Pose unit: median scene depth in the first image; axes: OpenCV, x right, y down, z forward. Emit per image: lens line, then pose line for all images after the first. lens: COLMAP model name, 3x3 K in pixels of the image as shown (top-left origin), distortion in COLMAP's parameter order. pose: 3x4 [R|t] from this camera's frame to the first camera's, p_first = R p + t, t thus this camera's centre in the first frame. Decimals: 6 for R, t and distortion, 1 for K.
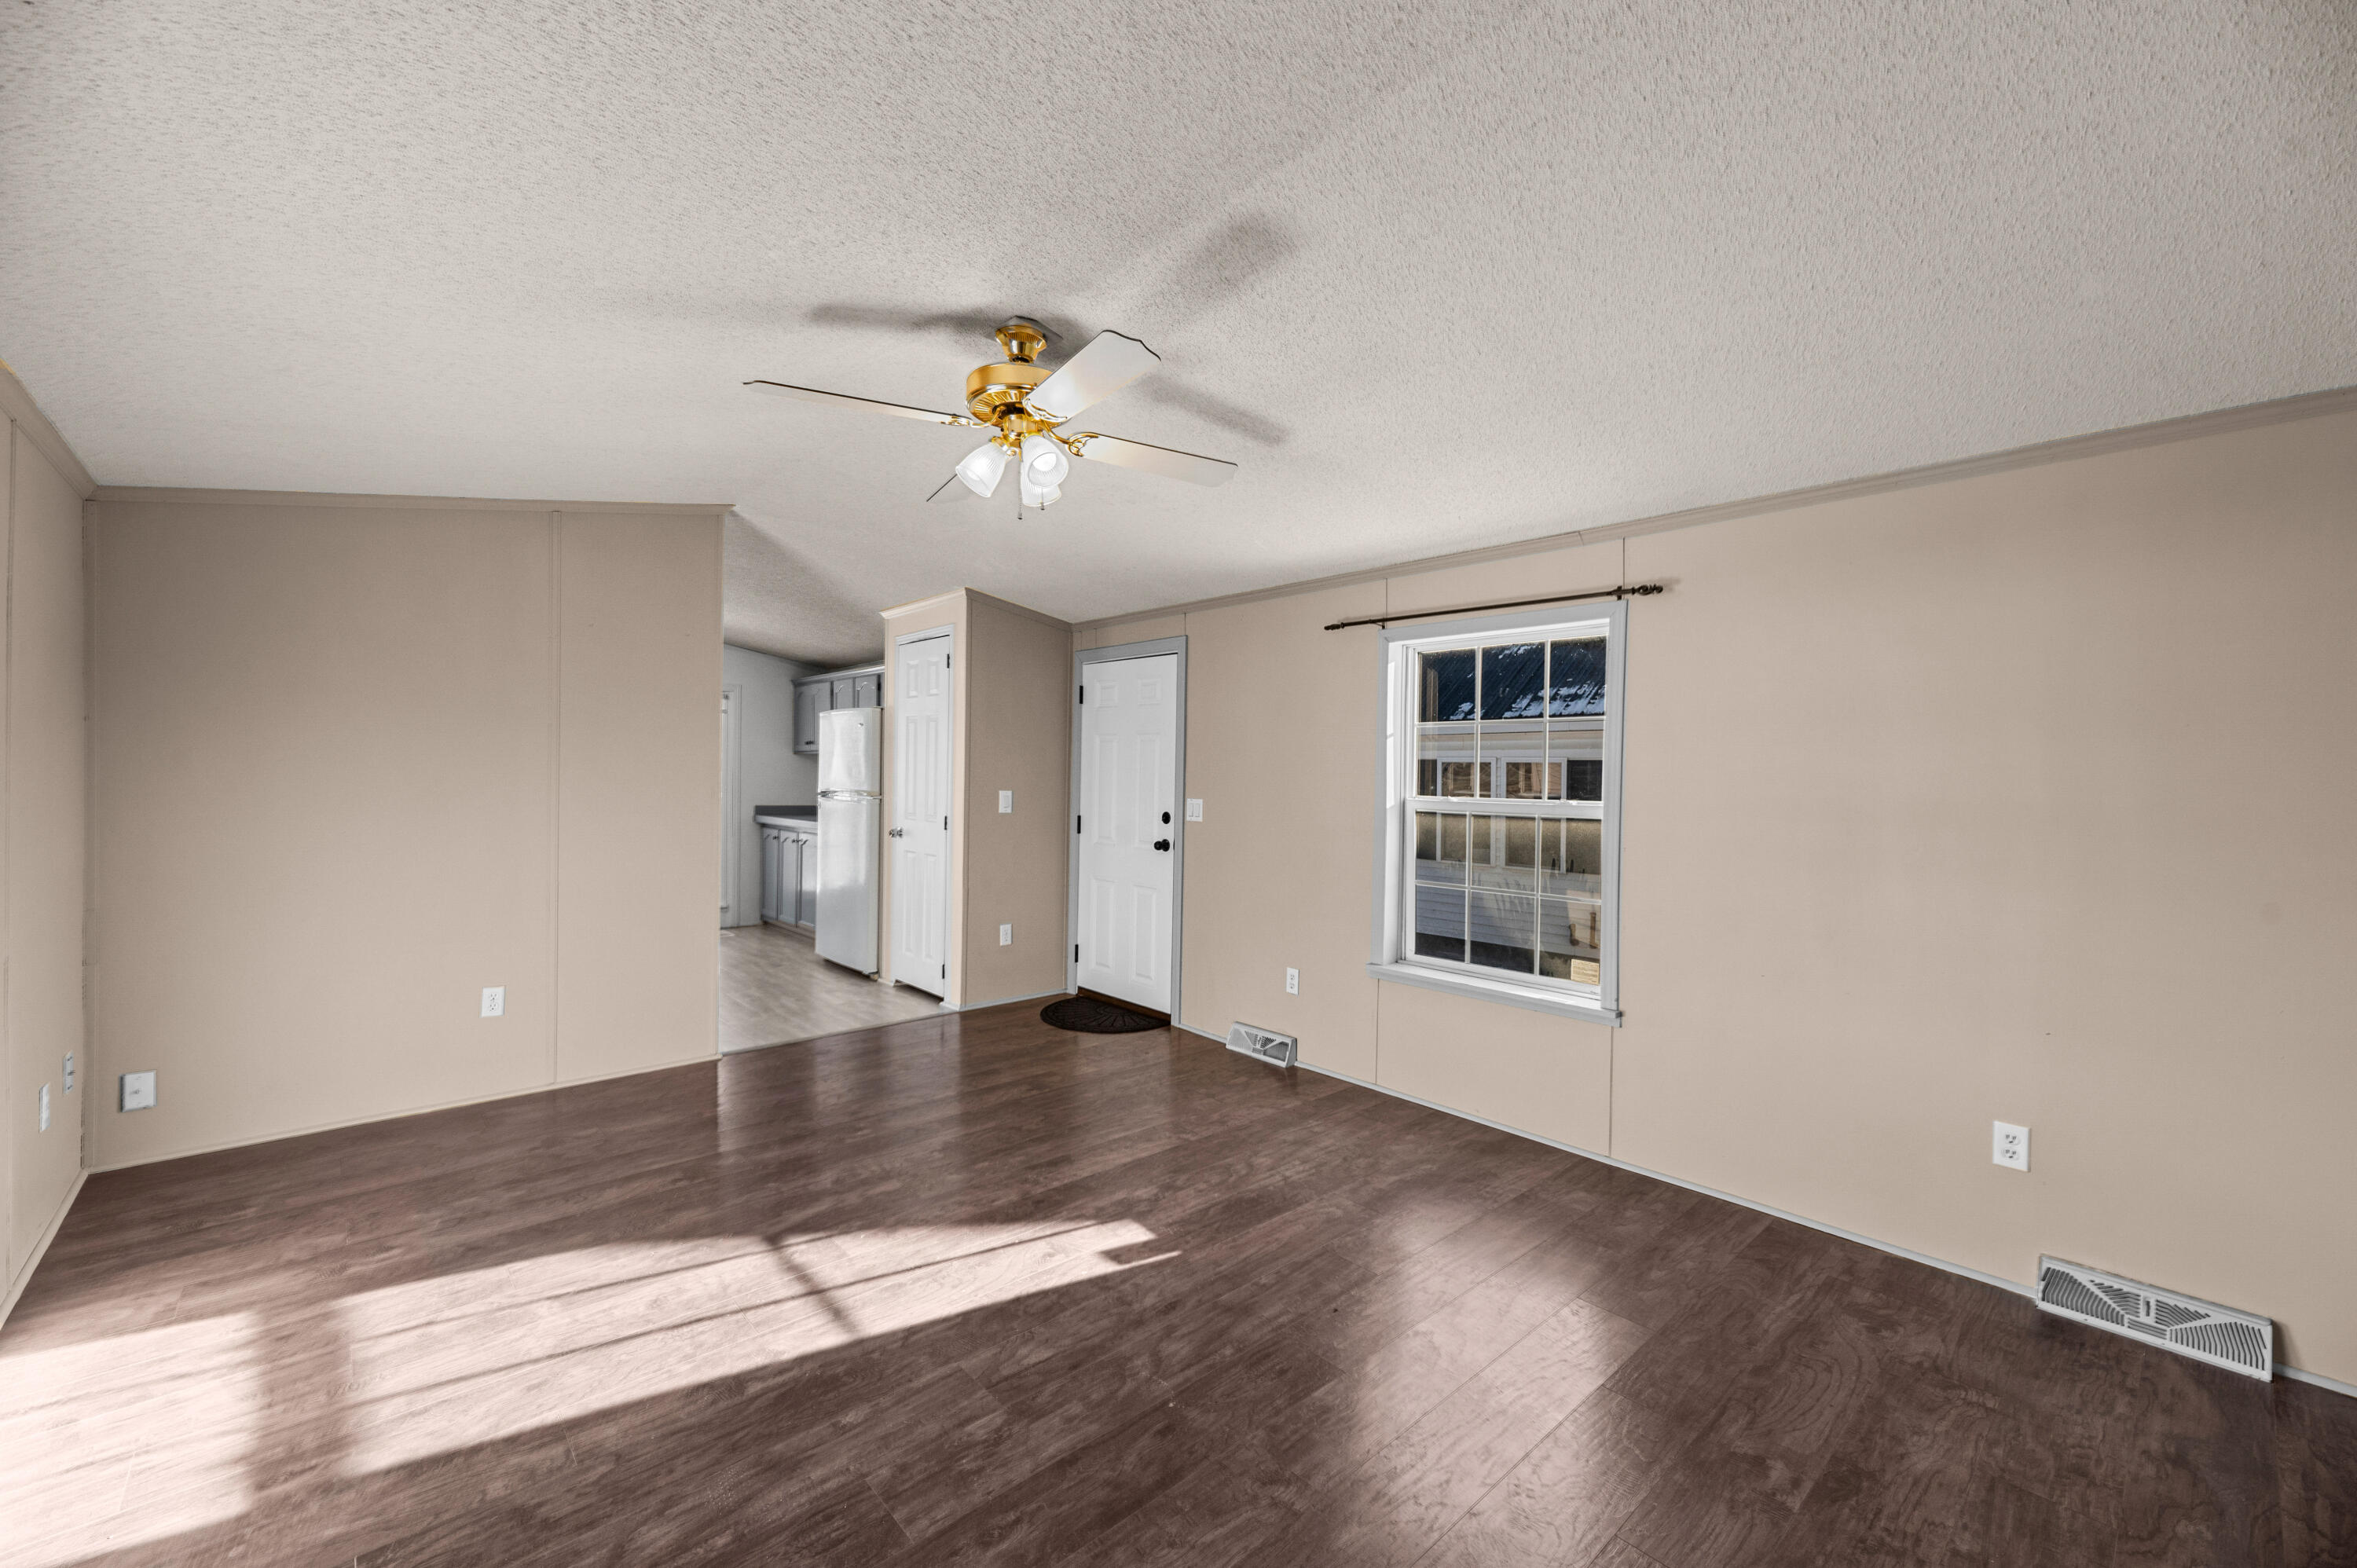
lens RADIAL K [[964.5, 0, 1179.1], [0, 964.5, 769.8], [0, 0, 1]] dist [0.004565, 0.000805]
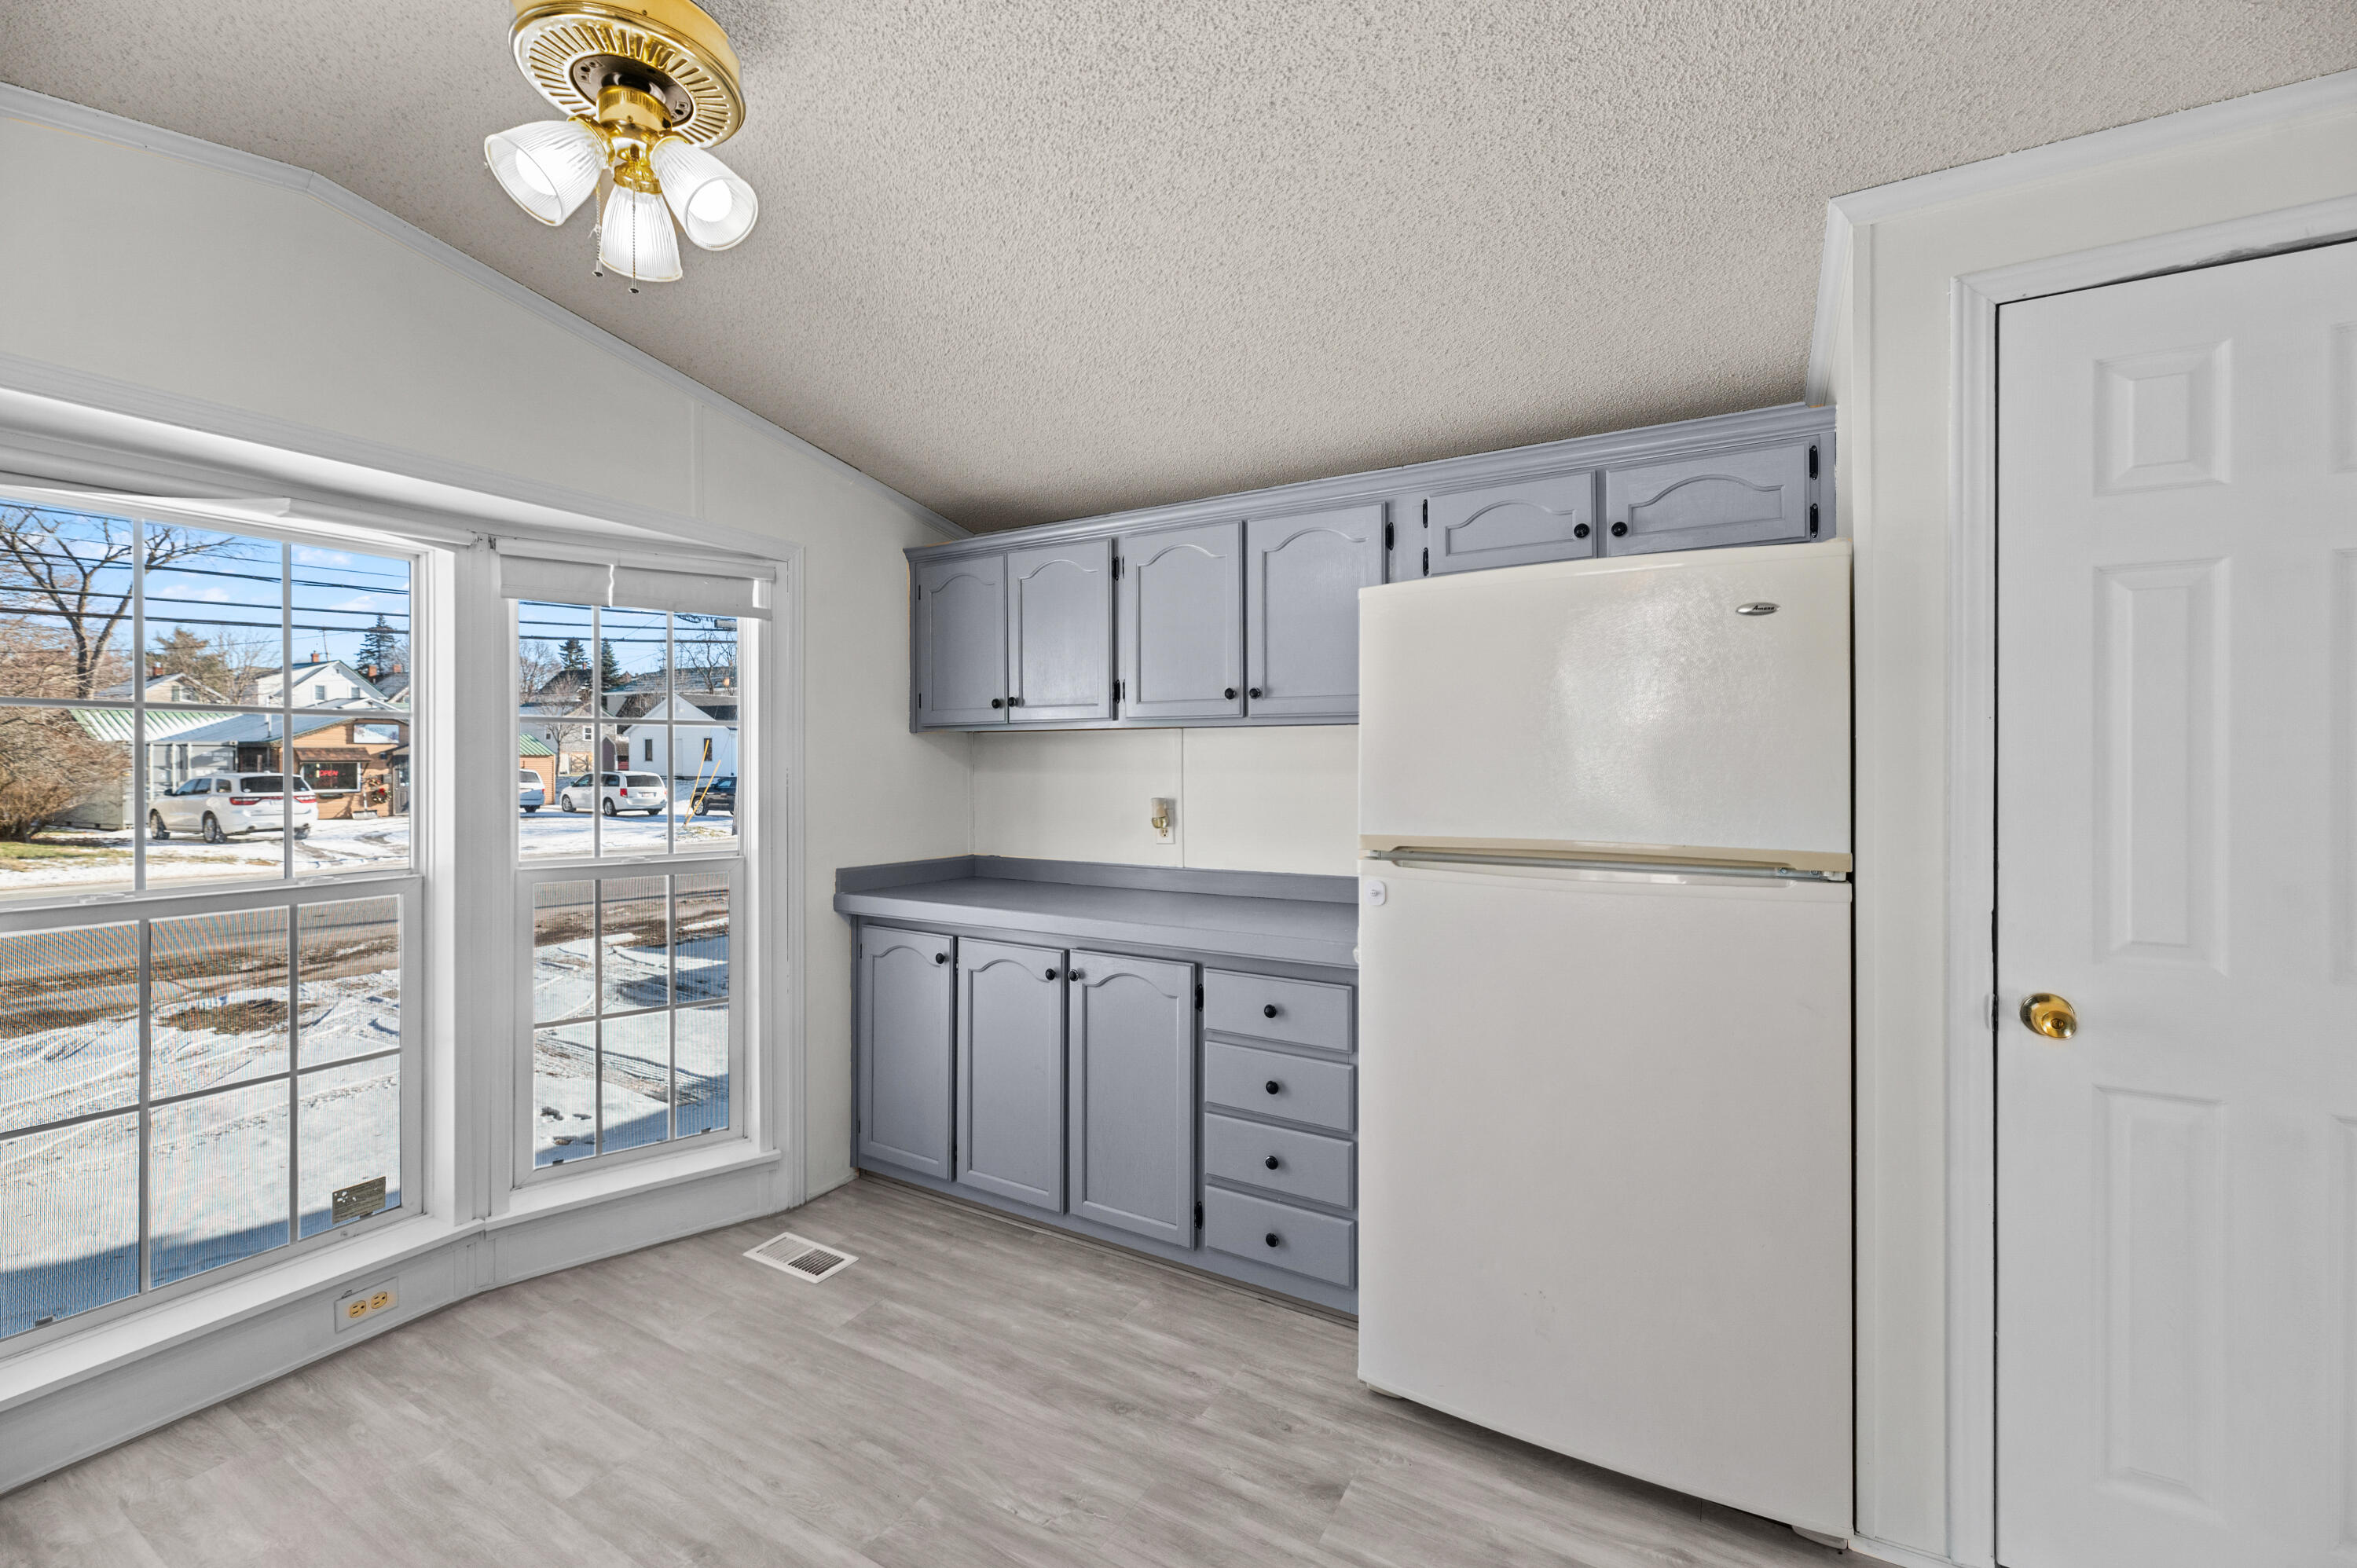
lens RADIAL K [[964.5, 0, 1179.1], [0, 964.5, 769.8], [0, 0, 1]] dist [0.004565, 0.000805]
pose [[0.947337, -0.003578, 0.320219, -0.433676], [0.002040, 0.999985, 0.005139, -0.003774], [-0.320232, -0.004215, 0.947330, 0.598366]]
